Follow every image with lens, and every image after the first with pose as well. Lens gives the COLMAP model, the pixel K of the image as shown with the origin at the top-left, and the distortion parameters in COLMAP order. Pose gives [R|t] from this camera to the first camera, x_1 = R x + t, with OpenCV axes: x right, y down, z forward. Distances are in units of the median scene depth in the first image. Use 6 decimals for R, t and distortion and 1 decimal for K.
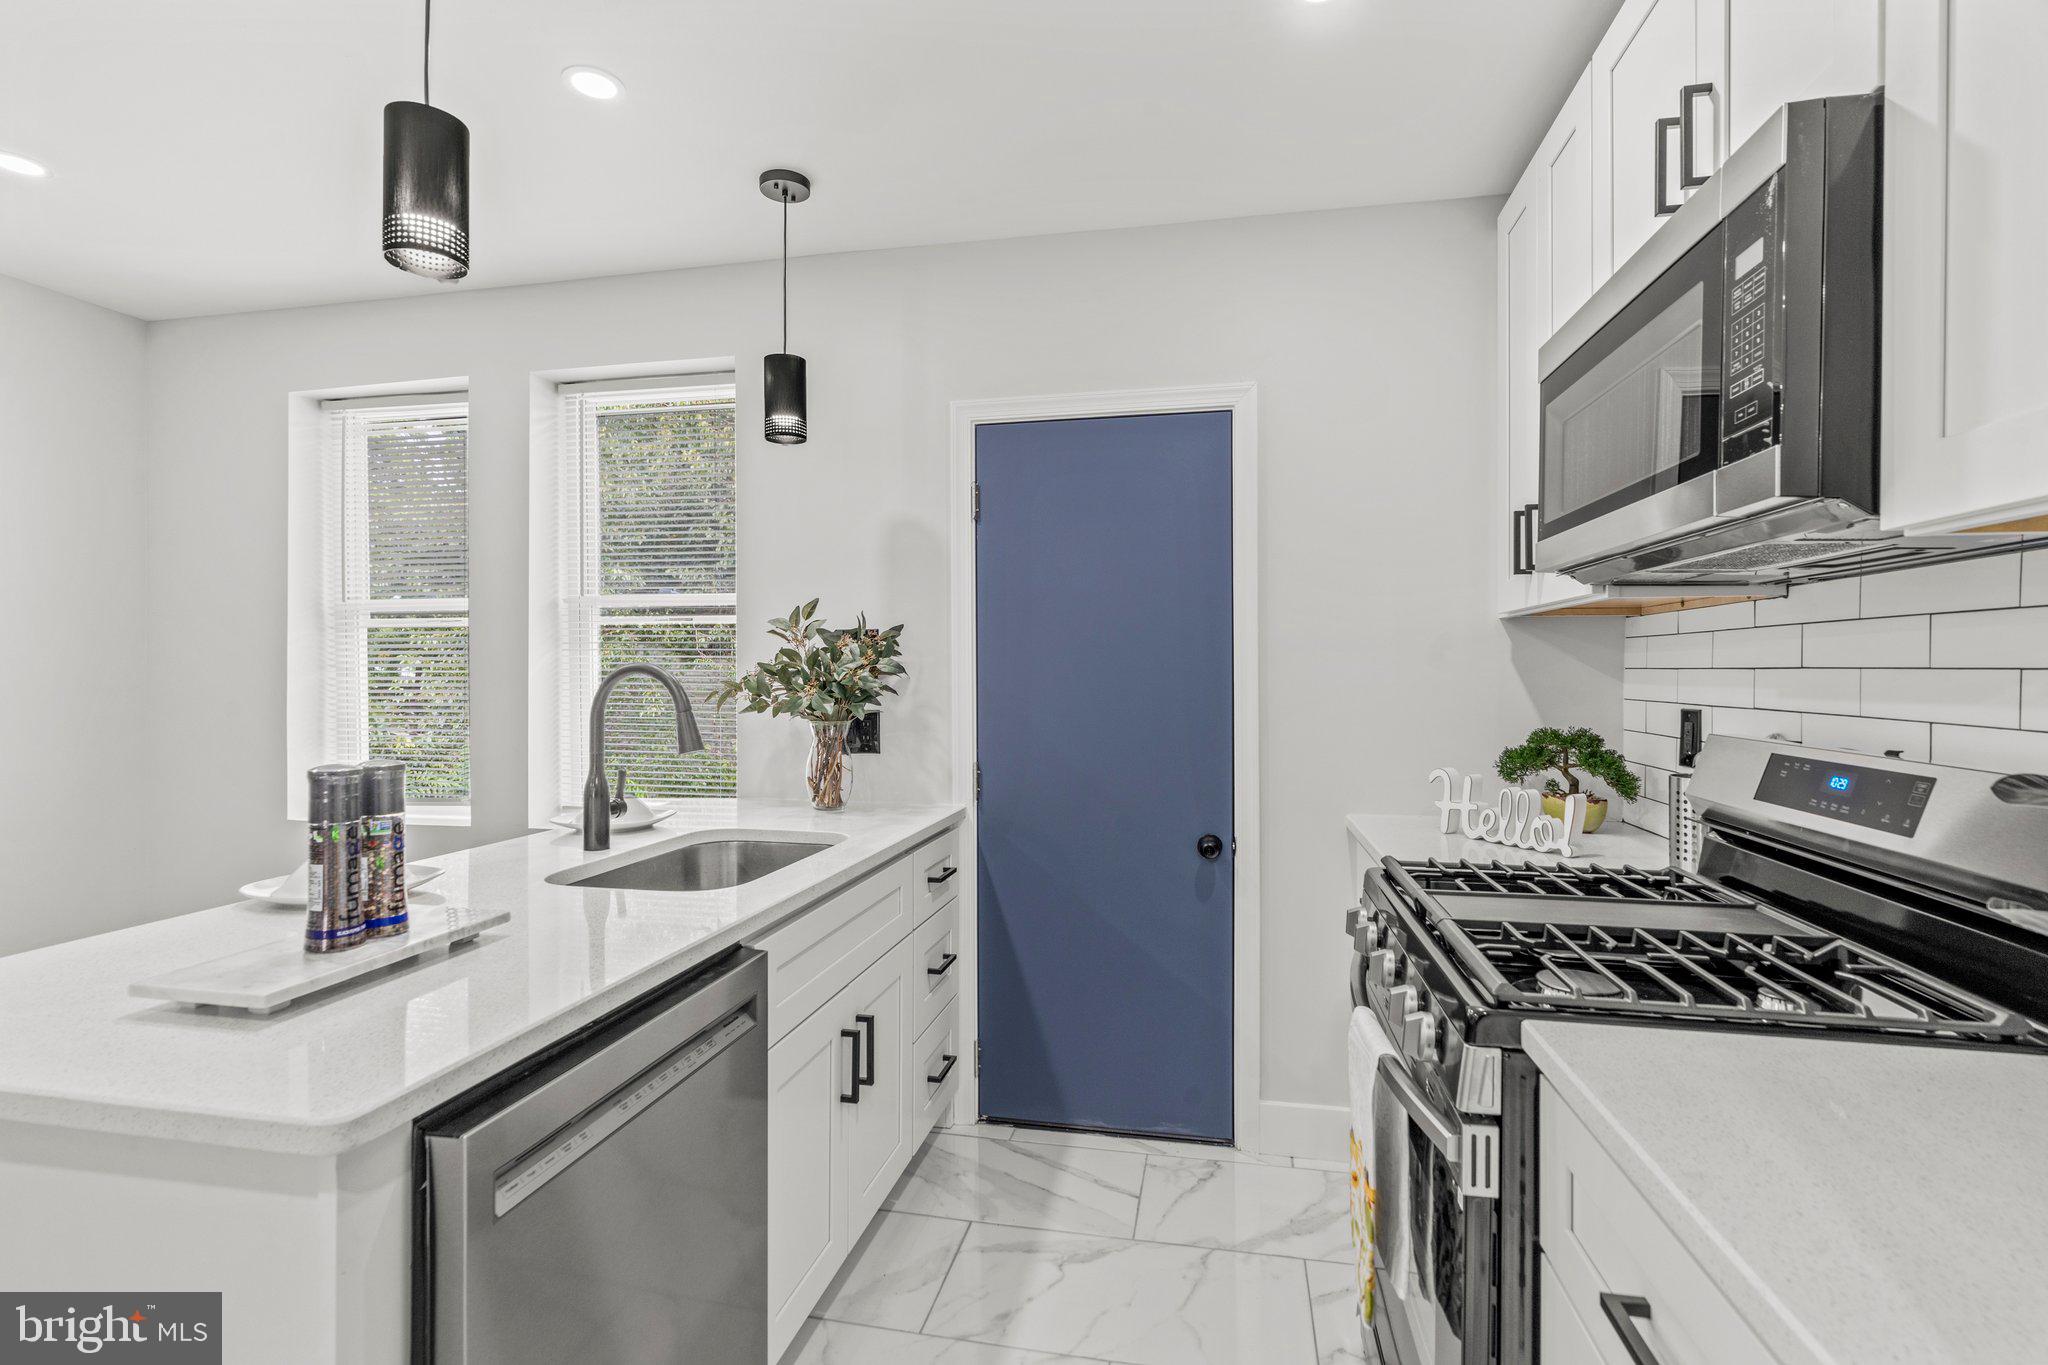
lens RADIAL K [[928.8, 0, 1017.4], [0, 928.8, 674.4], [0, 0, 1]] dist [0.004232, 0.000627]
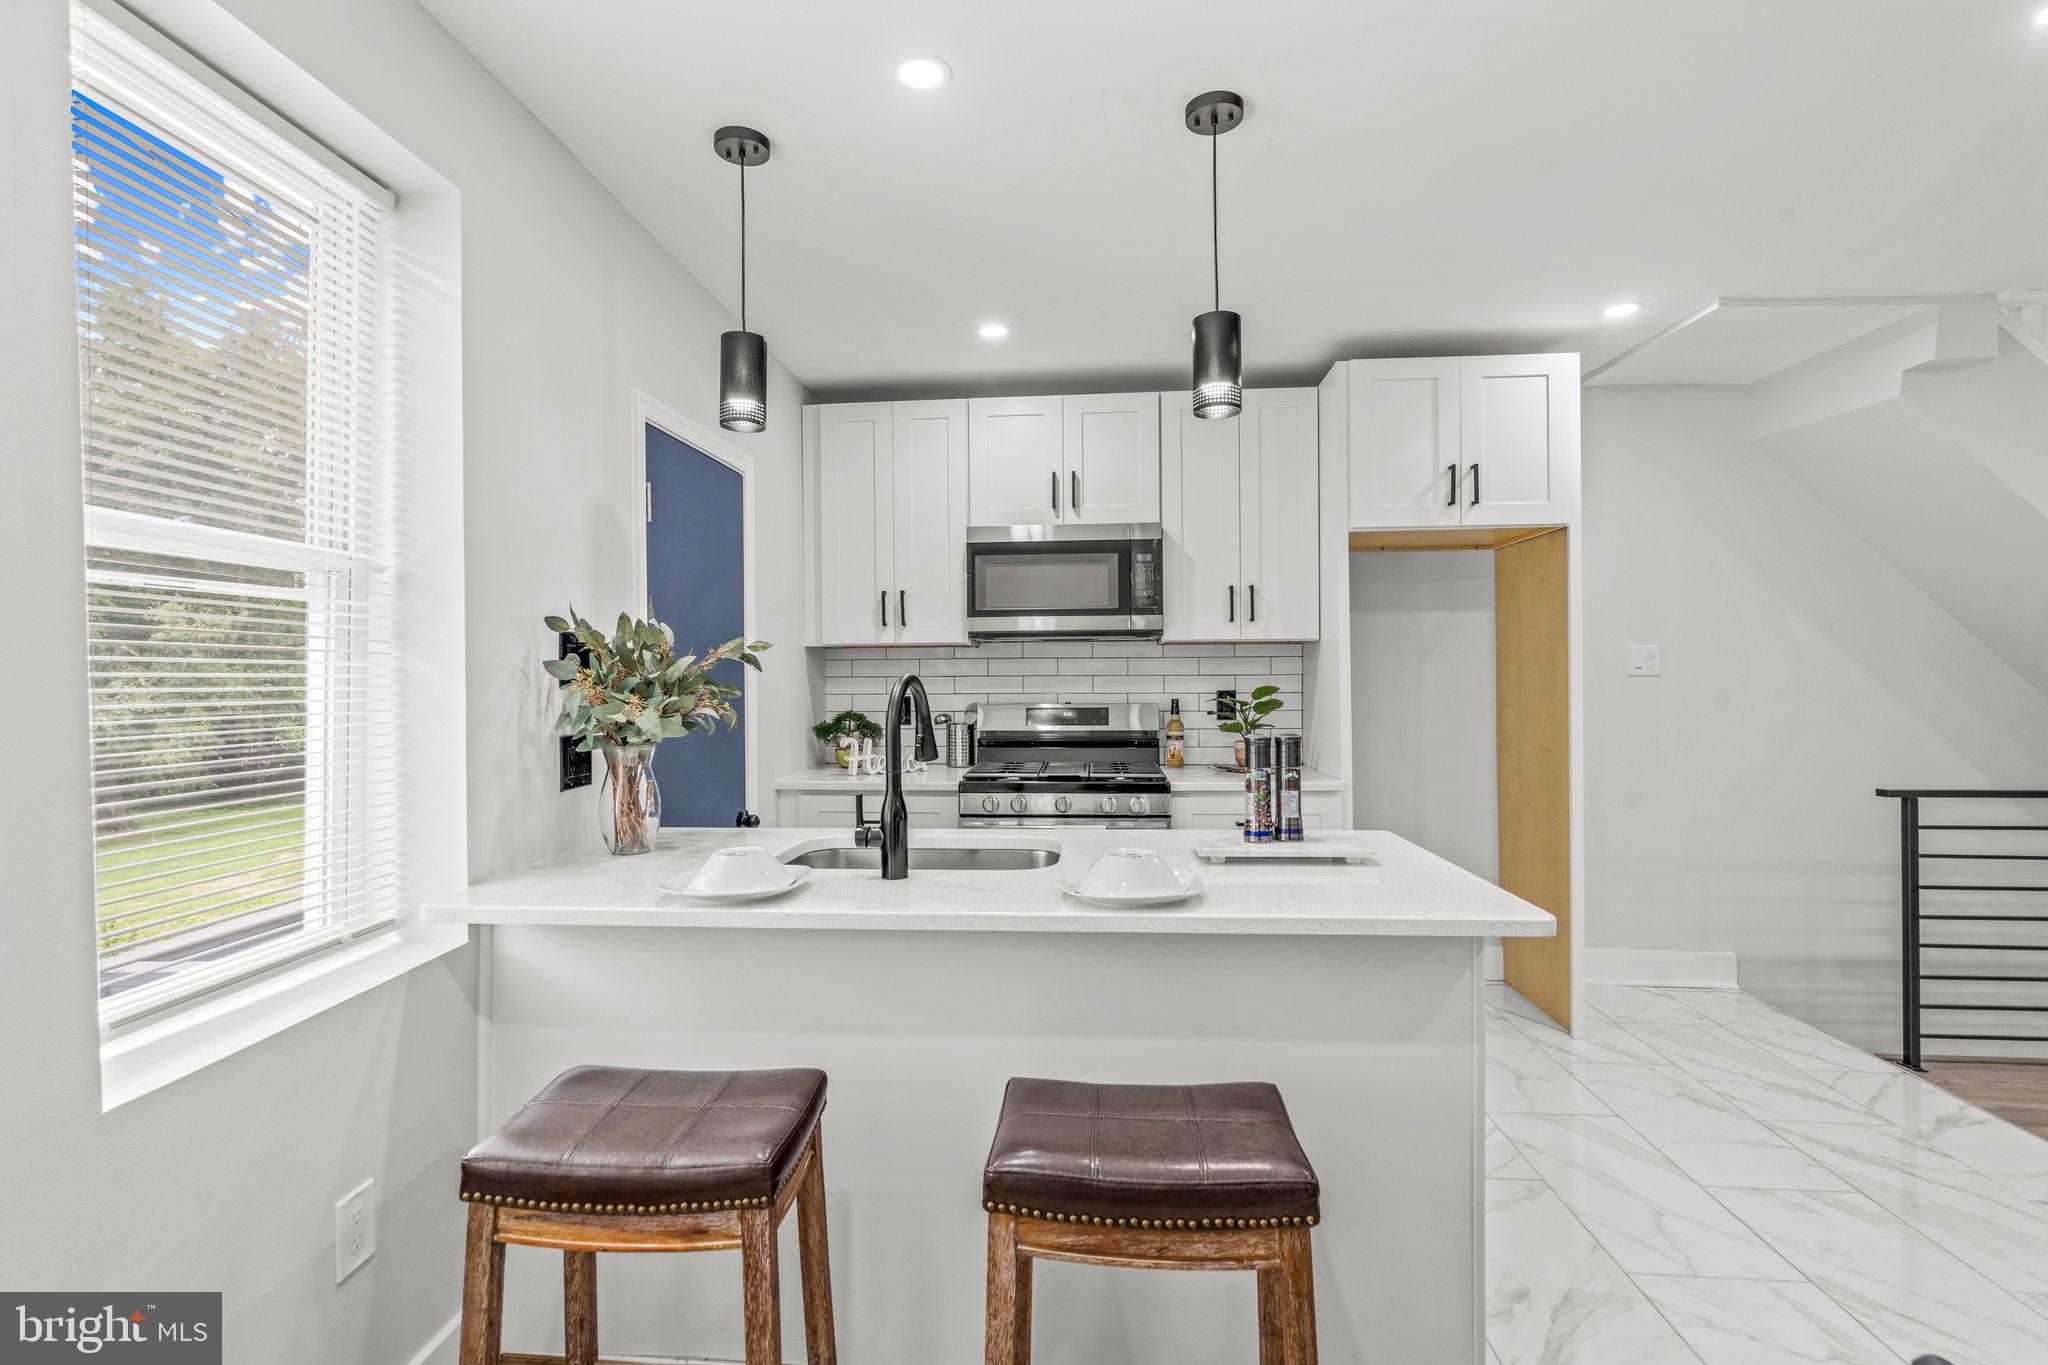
lens RADIAL K [[928.8, 0, 1017.4], [0, 928.8, 674.4], [0, 0, 1]] dist [0.004232, 0.000627]
pose [[-0.116955, -0.002647, 0.993134, -1.298844], [0.013103, 0.999905, 0.004209, -0.016323], [-0.993051, 0.013505, -0.116910, 0.943960]]
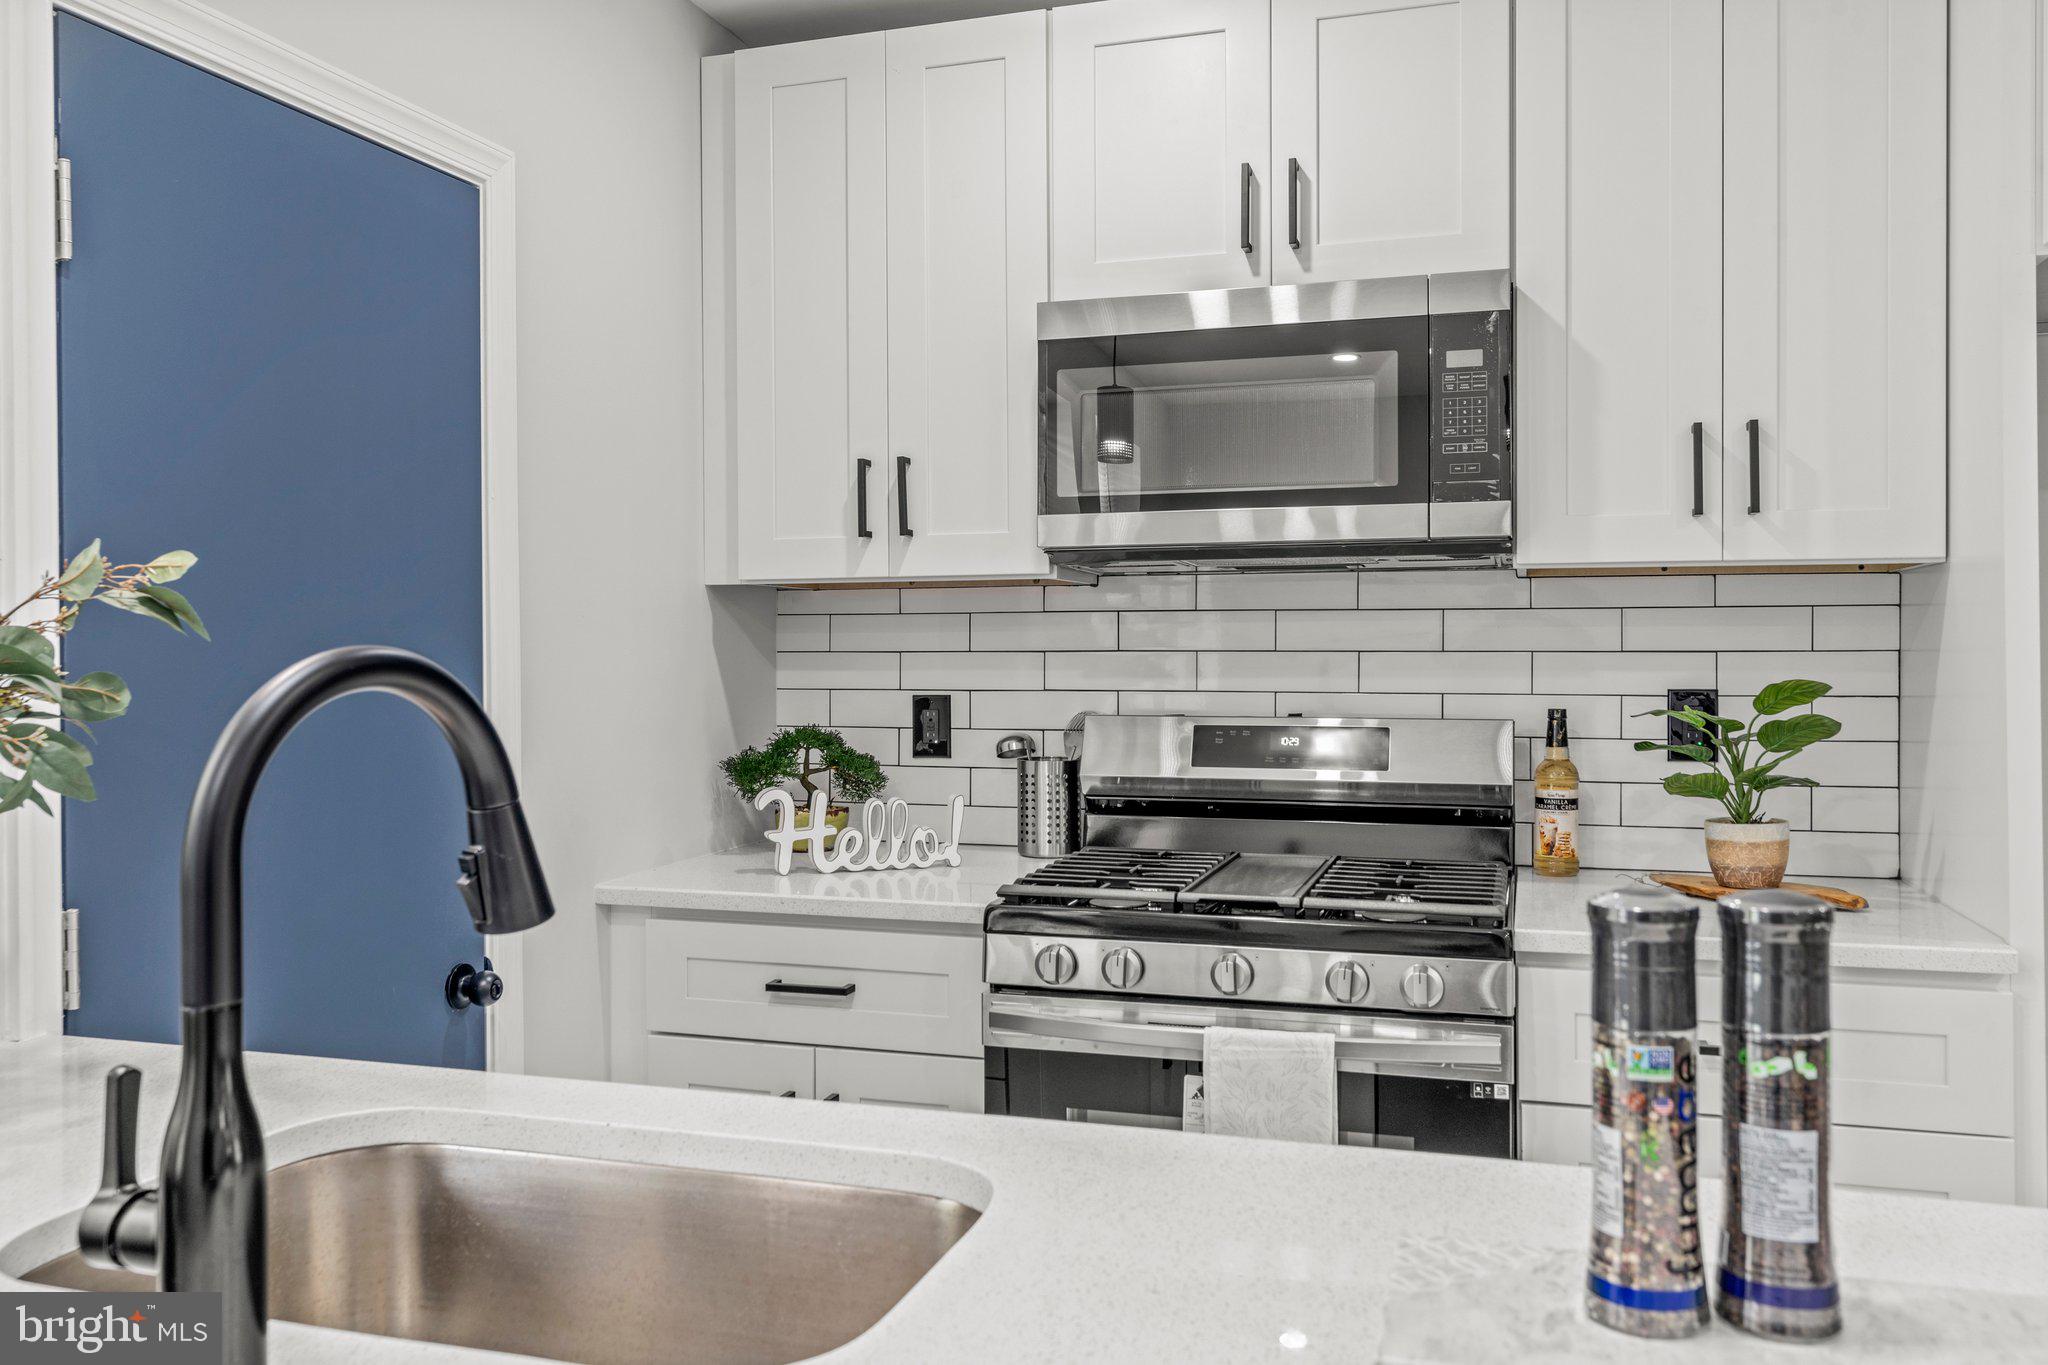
lens RADIAL K [[1567.6, 0, 1031.9], [0, 1567.6, 651.9], [0, 0, 1]] dist [0.007021, 0.003428]
pose [[0.102116, -0.006650, 0.994750, -0.808152], [0.010036, 0.999934, 0.005655, -0.013747], [-0.994722, 0.009406, 0.102176, 0.707817]]
